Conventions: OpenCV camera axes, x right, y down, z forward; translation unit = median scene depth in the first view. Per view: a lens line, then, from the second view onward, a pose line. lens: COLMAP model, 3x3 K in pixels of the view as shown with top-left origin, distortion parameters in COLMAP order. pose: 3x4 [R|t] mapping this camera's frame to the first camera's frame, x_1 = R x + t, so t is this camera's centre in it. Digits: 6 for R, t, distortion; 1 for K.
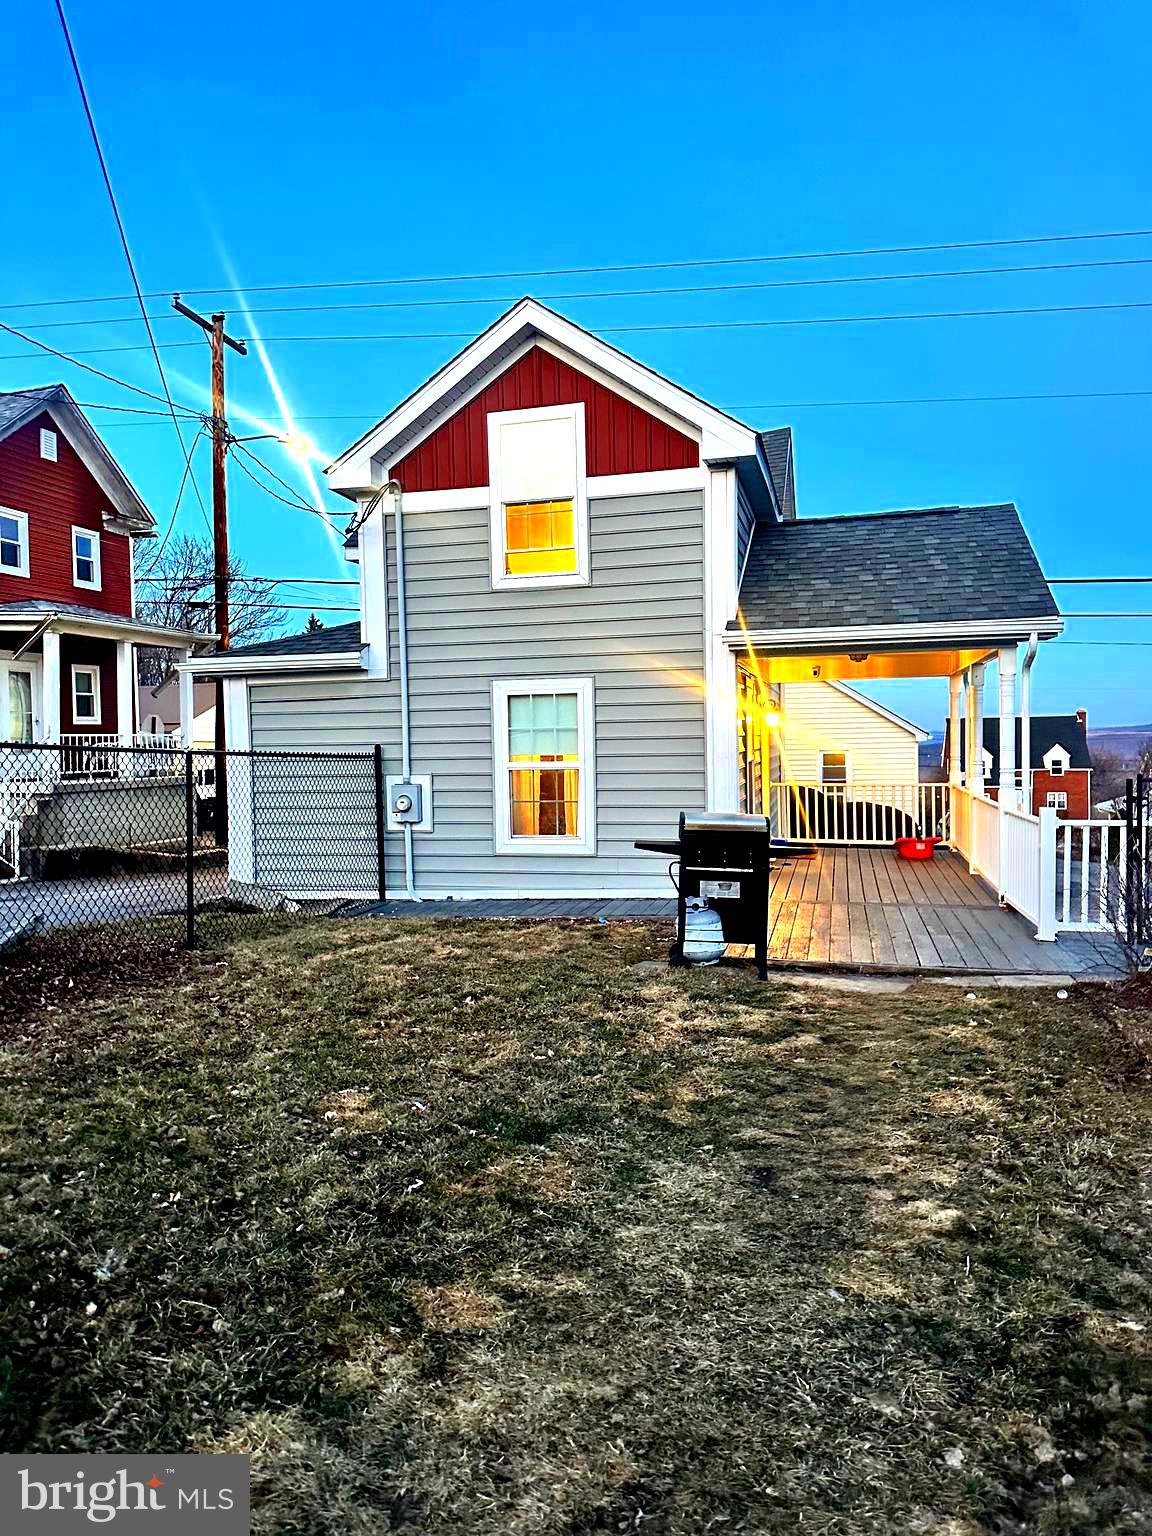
lens RADIAL K [[1067.1, 0, 576.0], [0, 1067.1, 768.0], [0, 0, 1]] dist [0.150347, -0.190910]
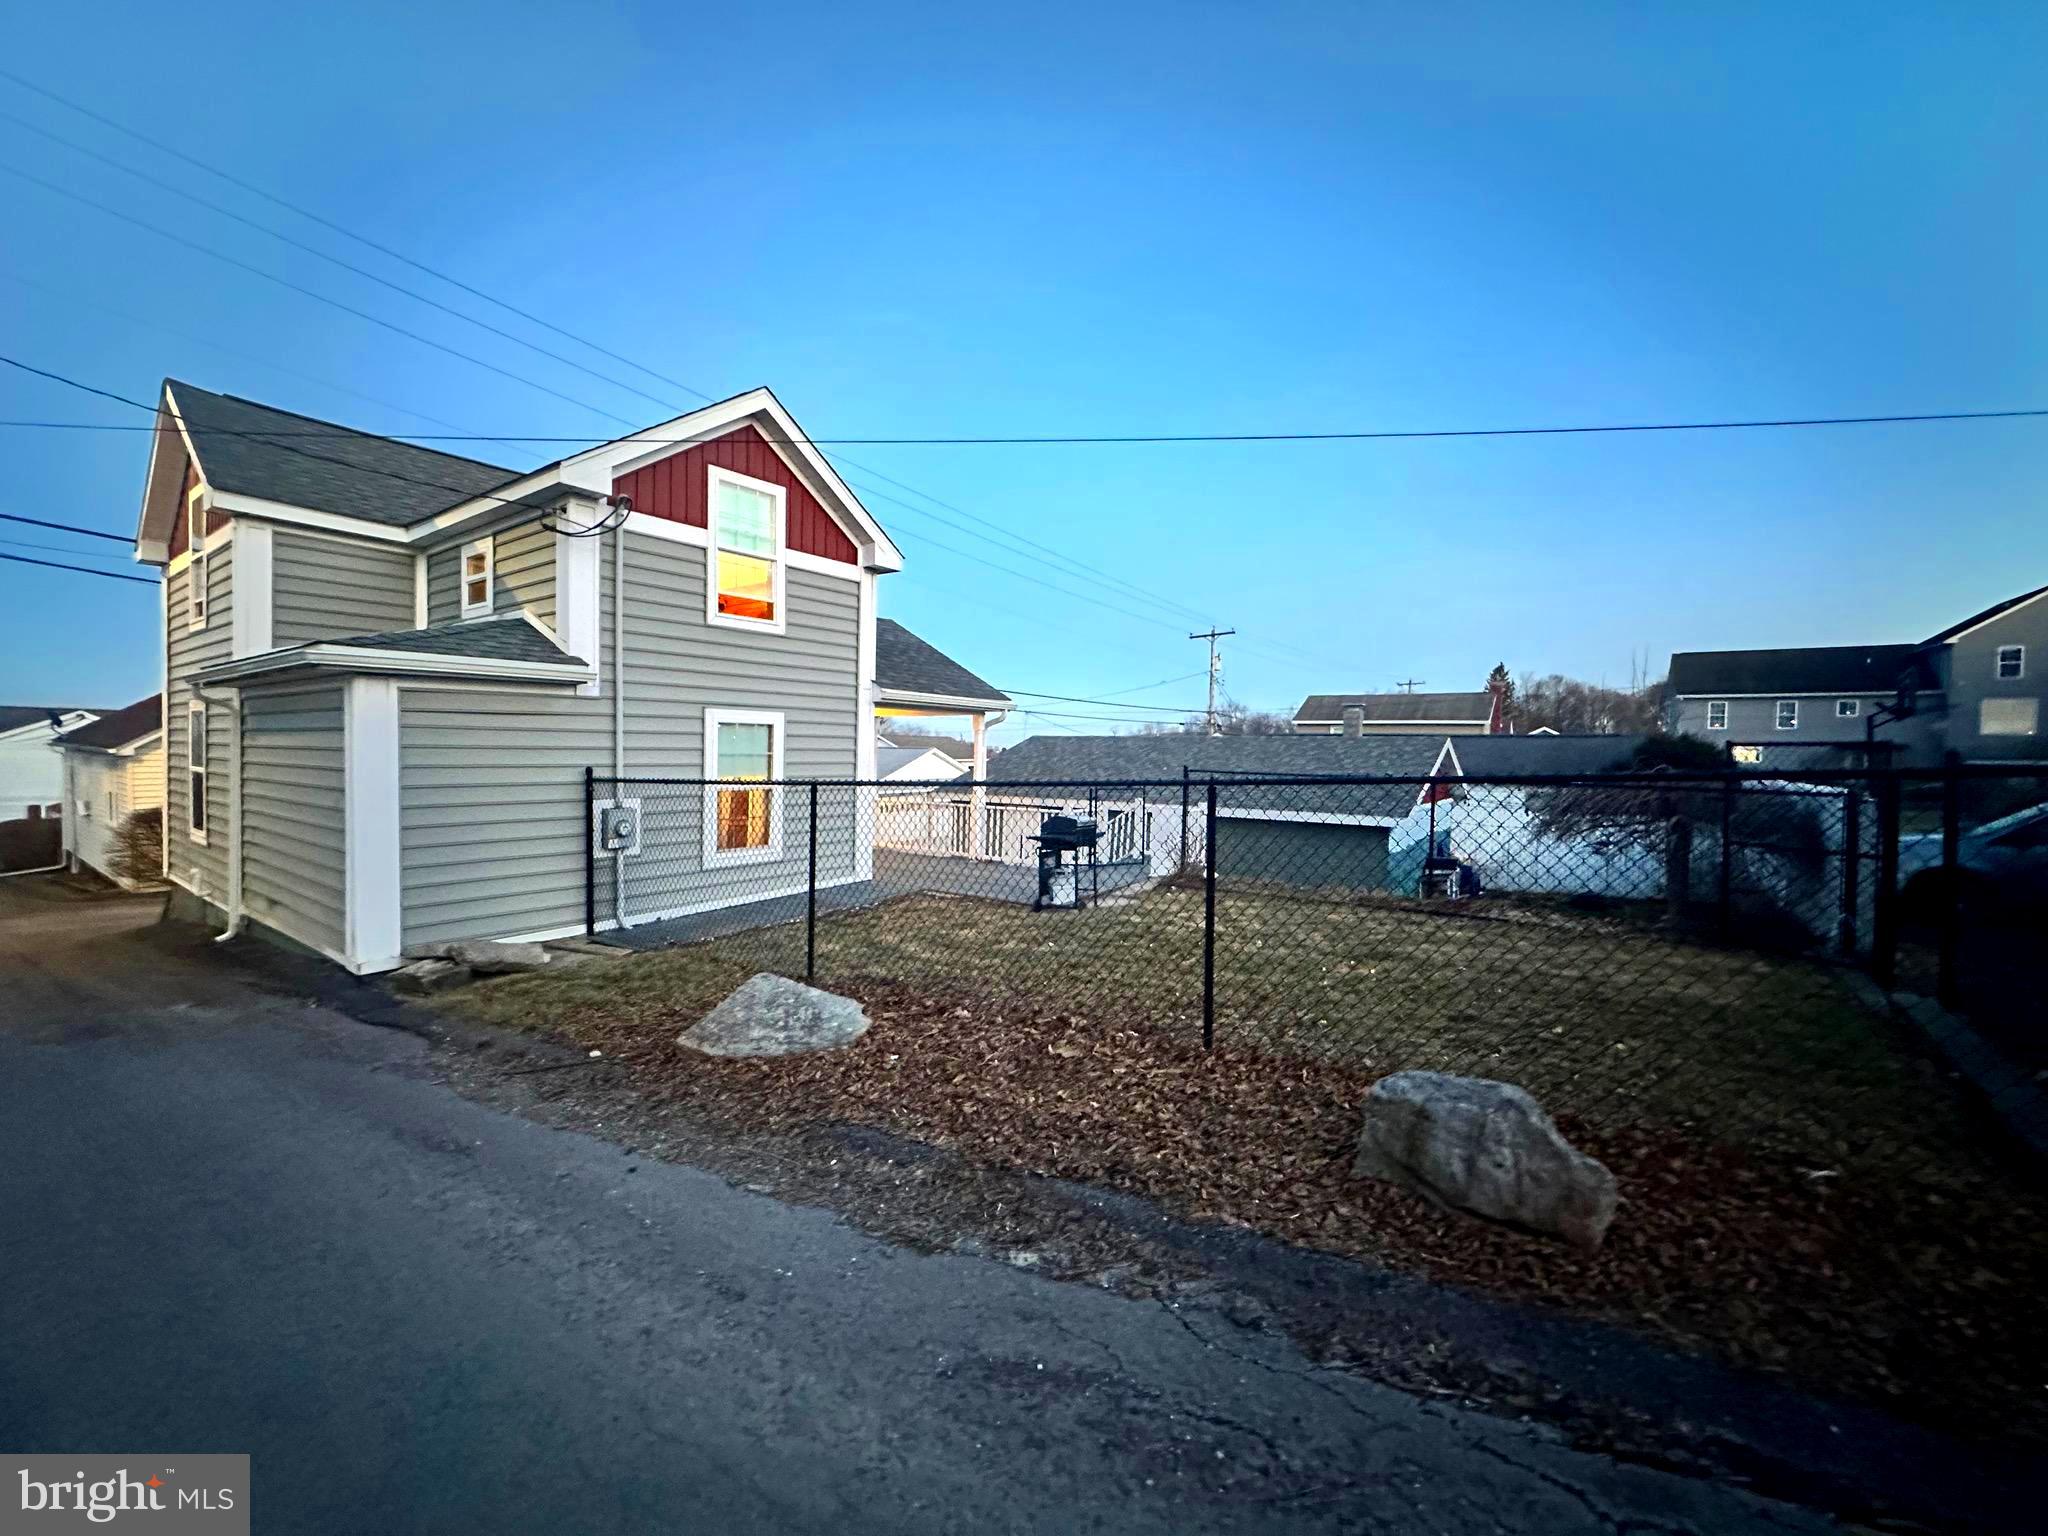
lens RADIAL K [[815.1, 0, 1027.2], [0, 815.1, 767.4], [0, 0, 1]] dist [-0.003926, 0.000535]
pose [[0.366654, 0.003288, 0.930352, -0.724804], [0.002062, 0.999988, -0.004346, -0.018091], [-0.930355, 0.003512, 0.366643, 0.401812]]
